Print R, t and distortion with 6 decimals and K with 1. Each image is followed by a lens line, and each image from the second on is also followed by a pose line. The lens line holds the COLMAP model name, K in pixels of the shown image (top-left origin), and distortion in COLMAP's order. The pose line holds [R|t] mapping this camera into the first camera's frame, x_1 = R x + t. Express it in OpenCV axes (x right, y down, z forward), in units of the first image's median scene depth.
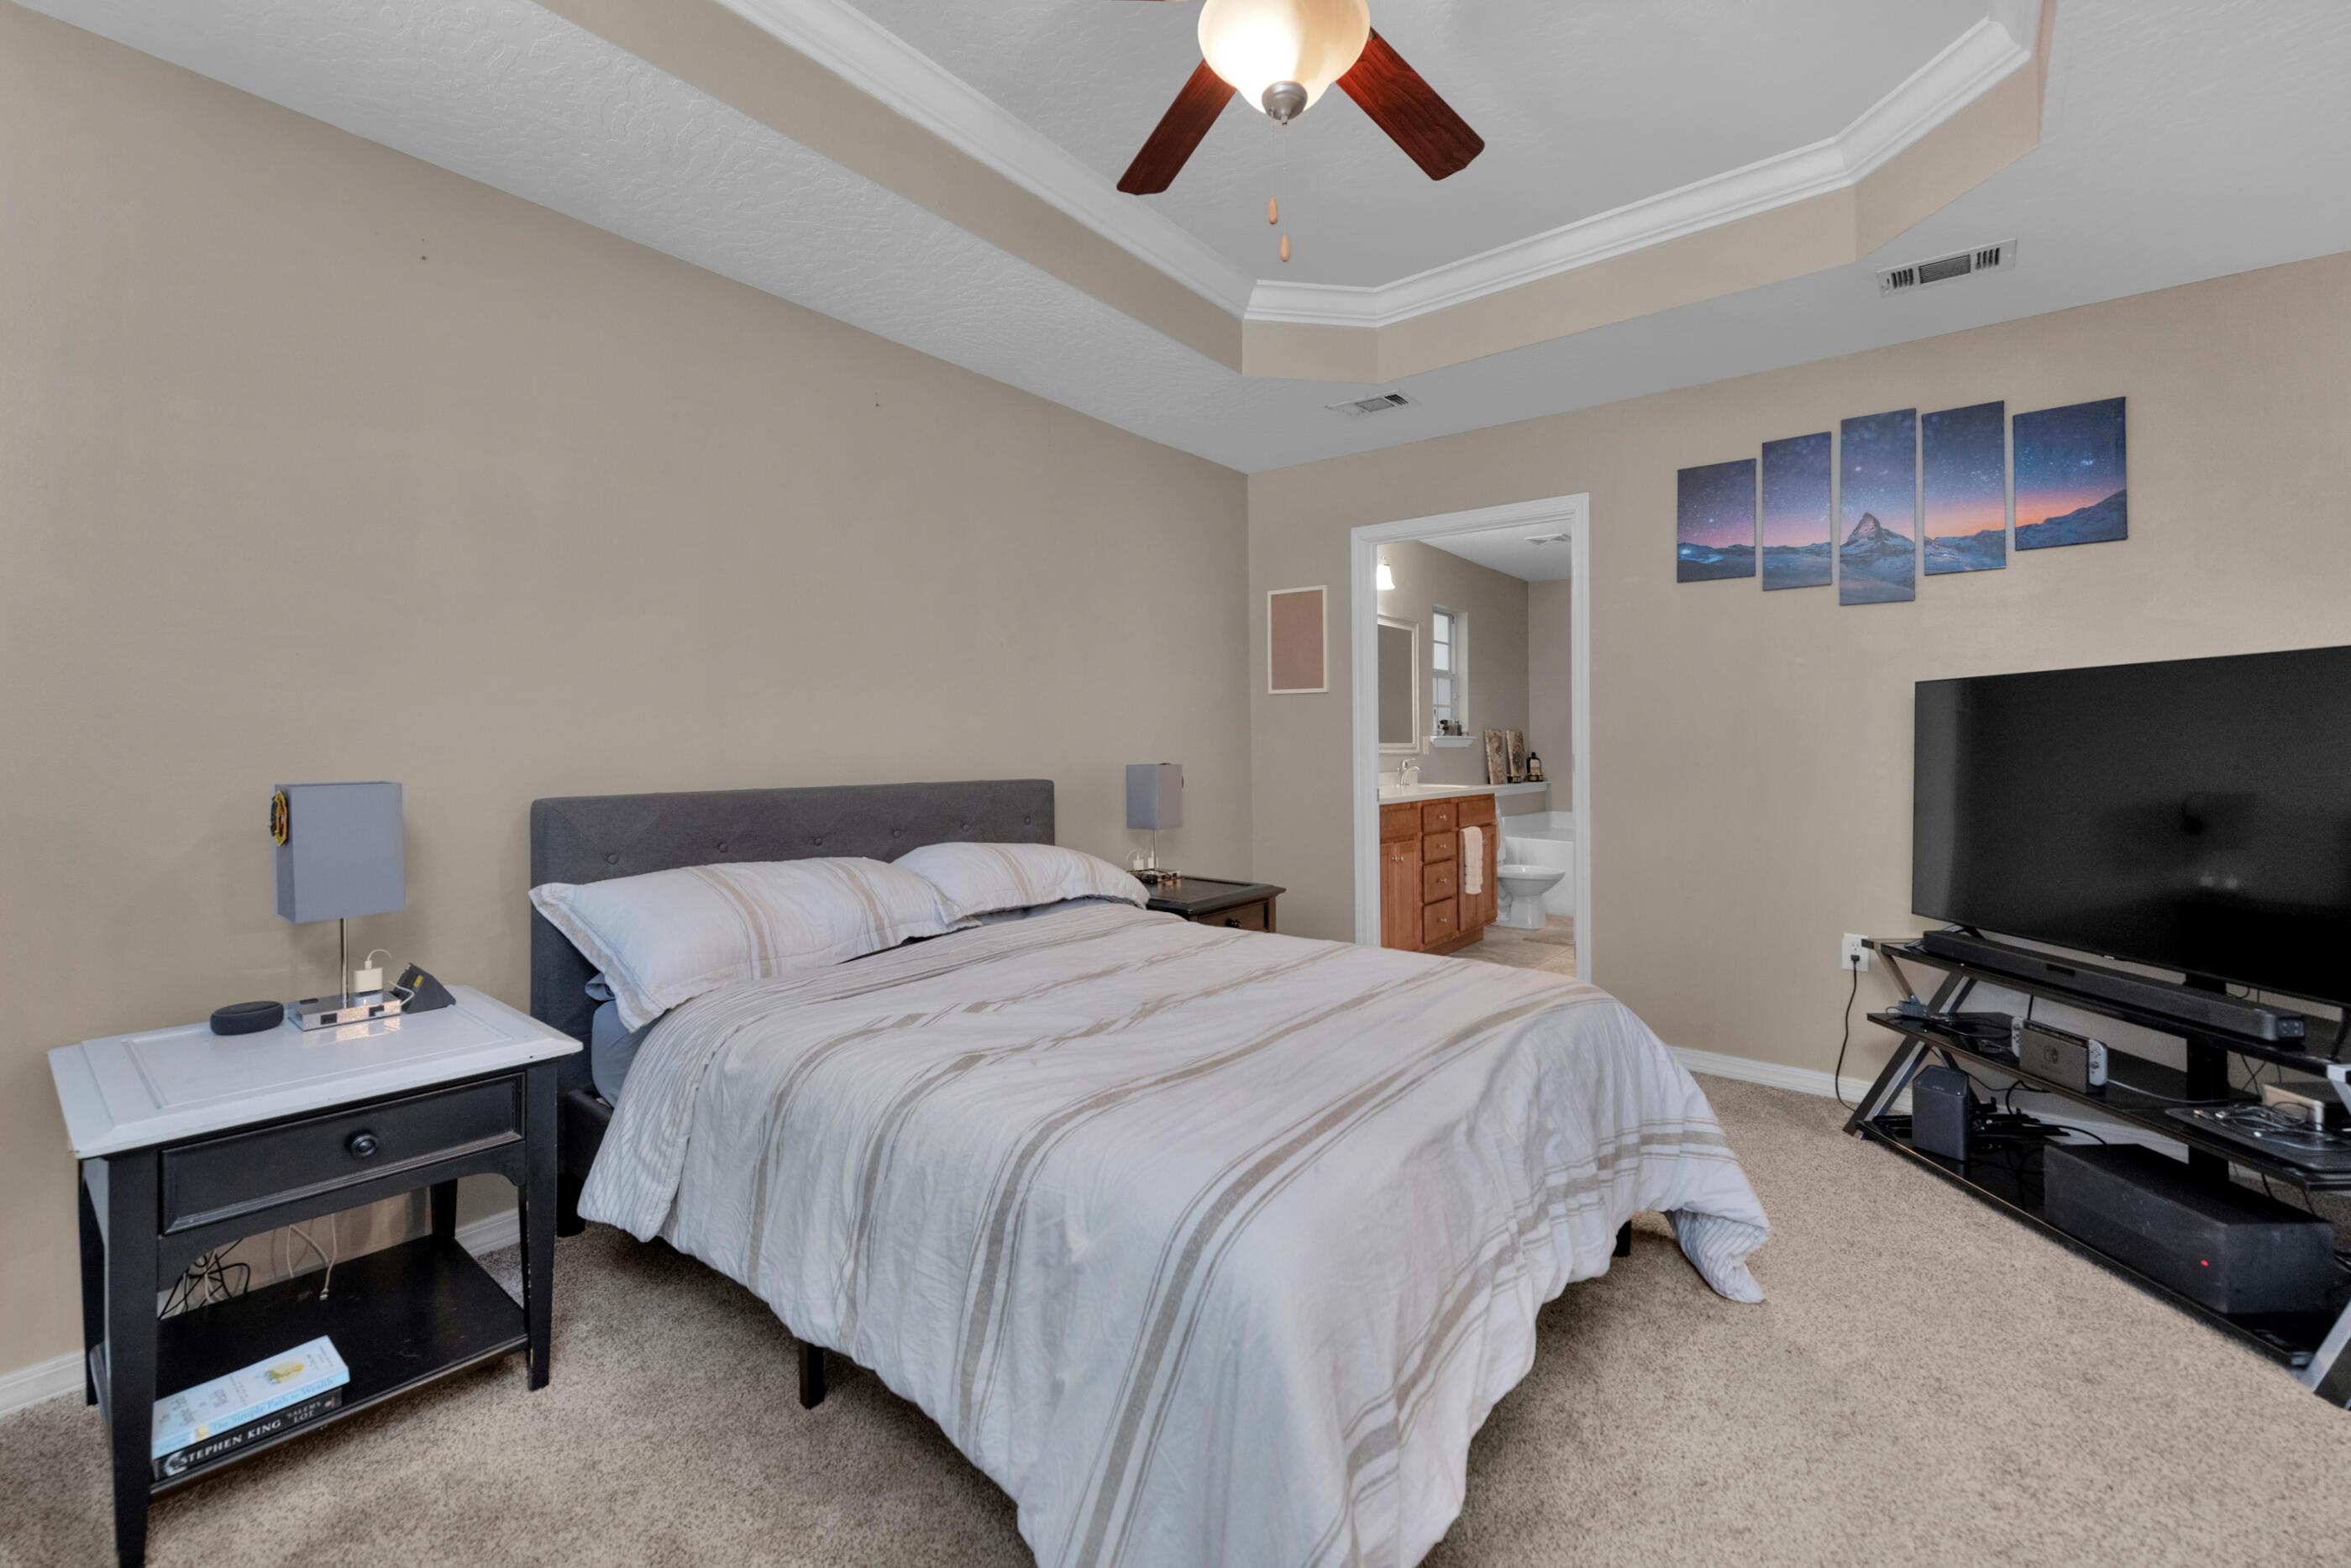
lens RADIAL K [[985.4, 0, 1203.5], [0, 985.4, 770.0], [0, 0, 1]] dist [0.013805, -0.000013]
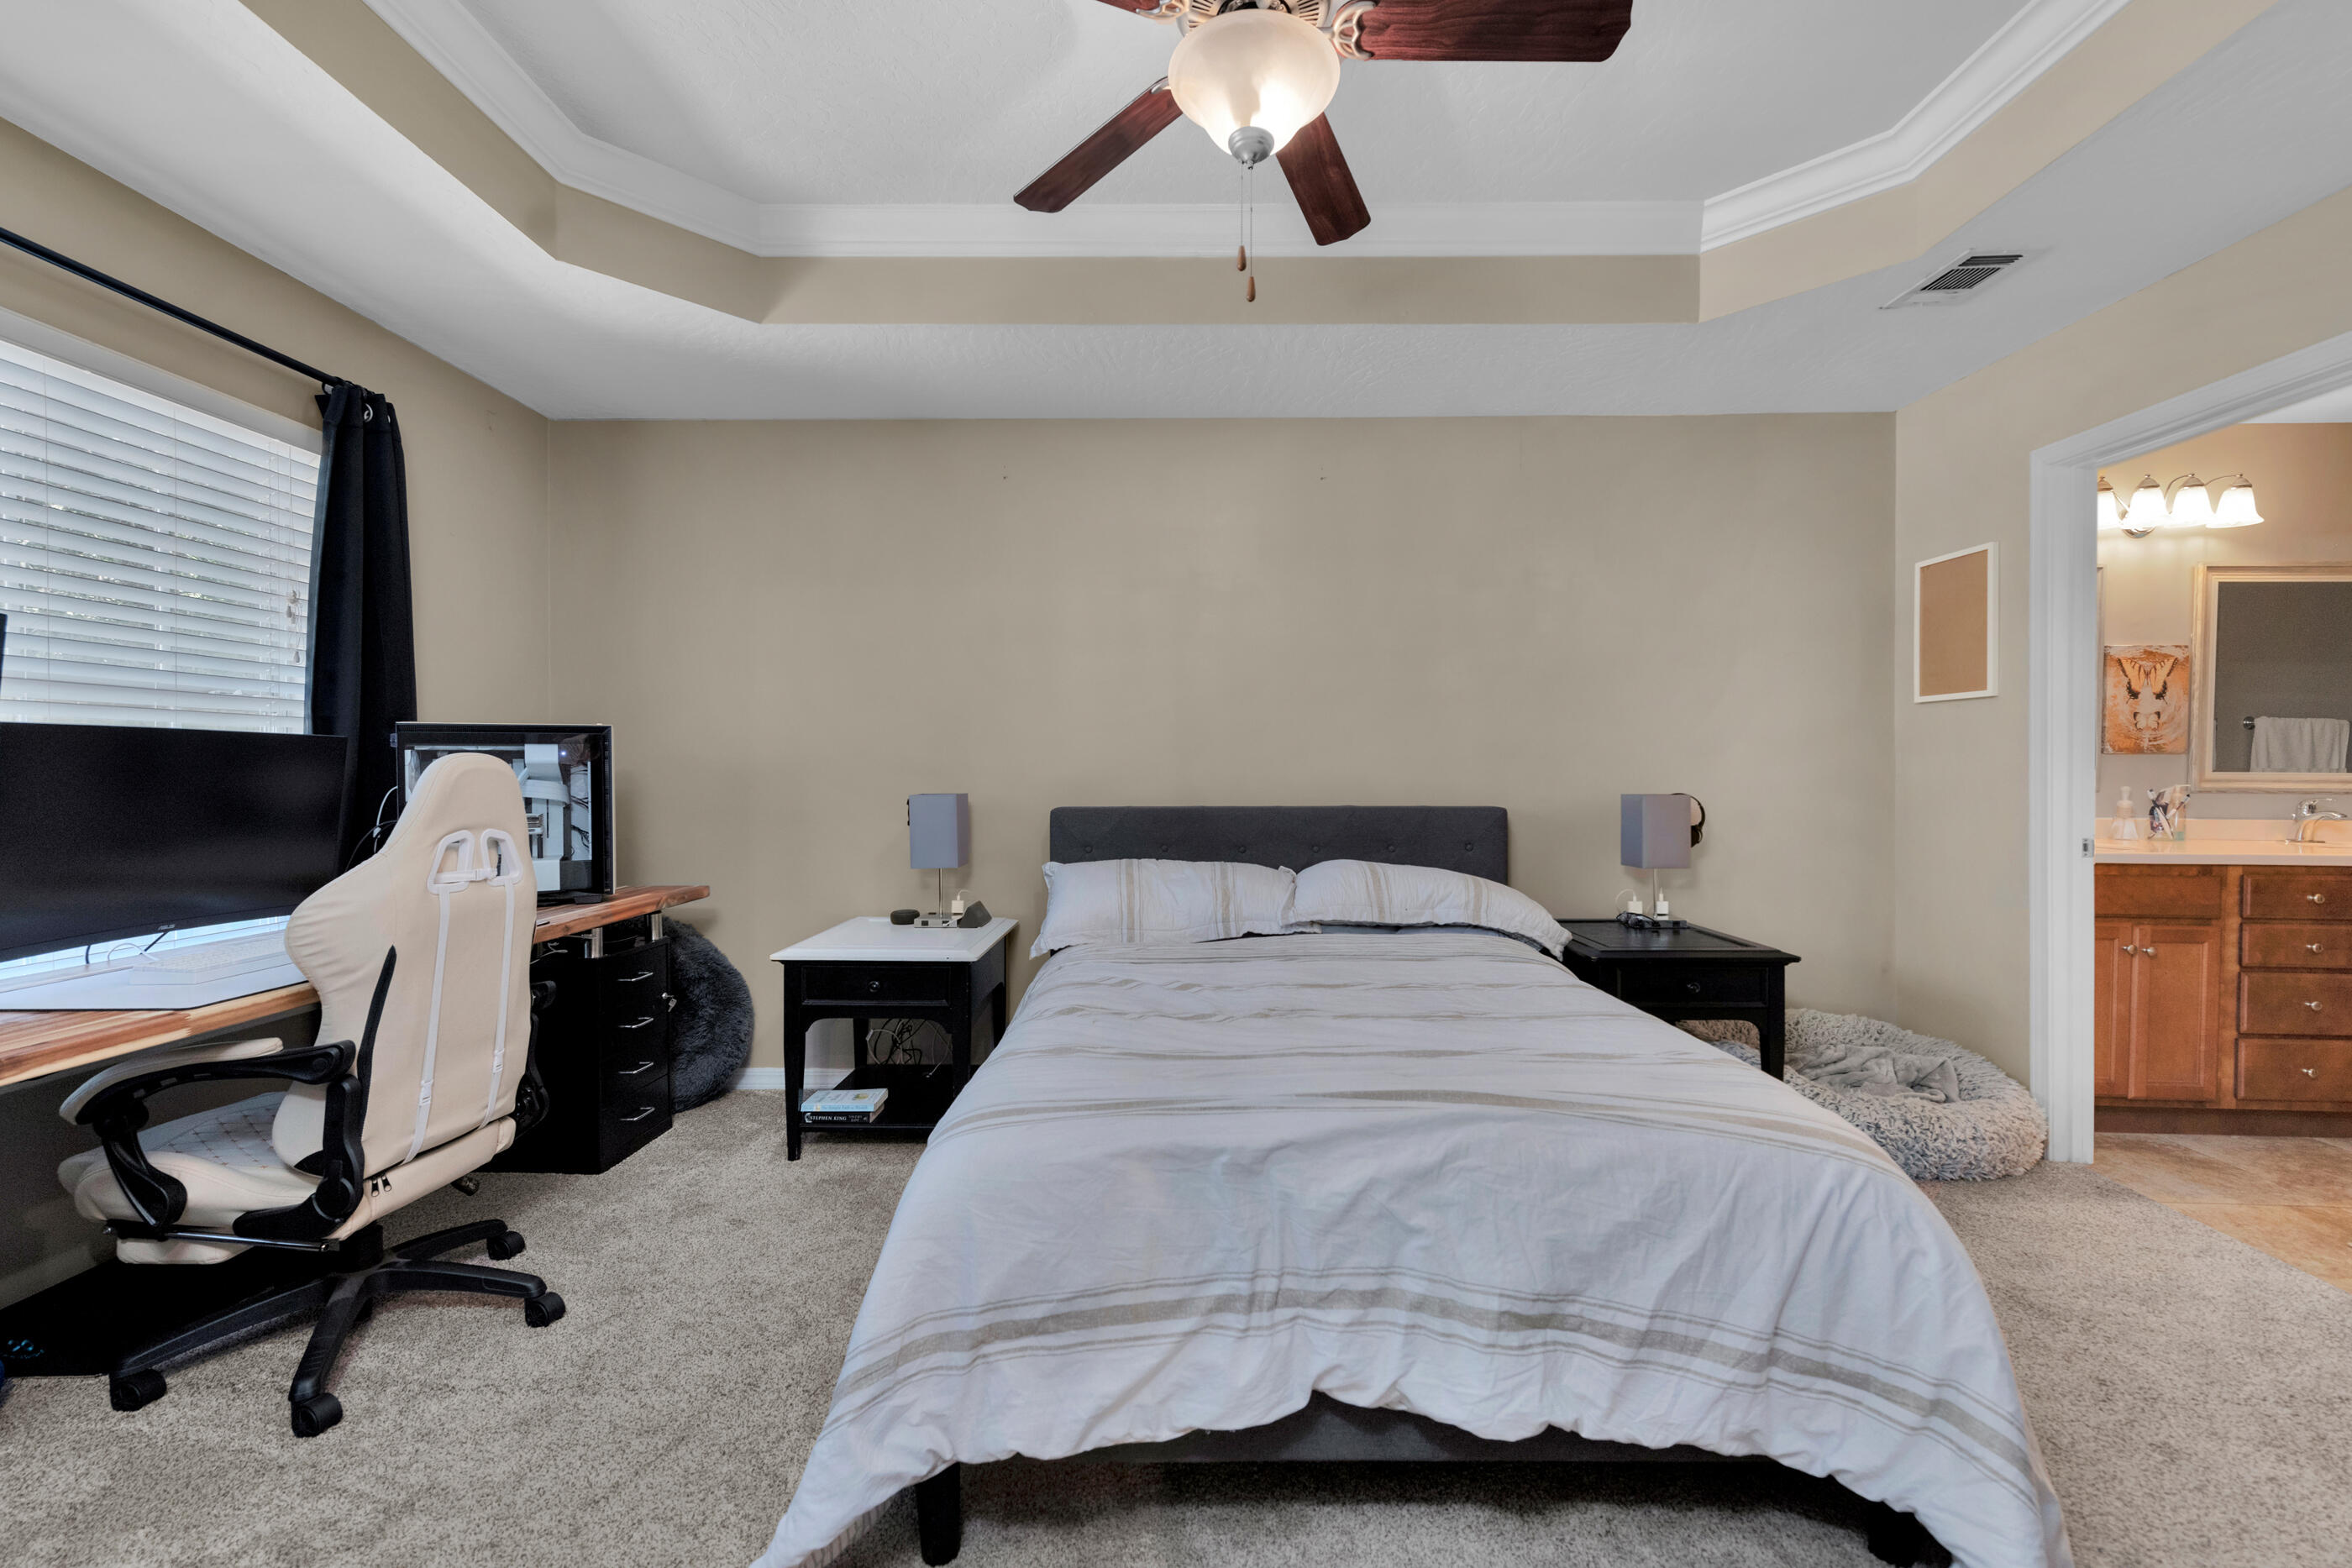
lens RADIAL K [[966.9, 0, 1177.7], [0, 966.9, 801.7], [0, 0, 1]] dist [0.010311, -0.000183]
pose [[0.605397, 0.023337, -0.795582, 0.426077], [-0.021895, 0.999680, 0.012663, -0.000474], [0.795623, 0.009753, 0.605714, 0.165319]]
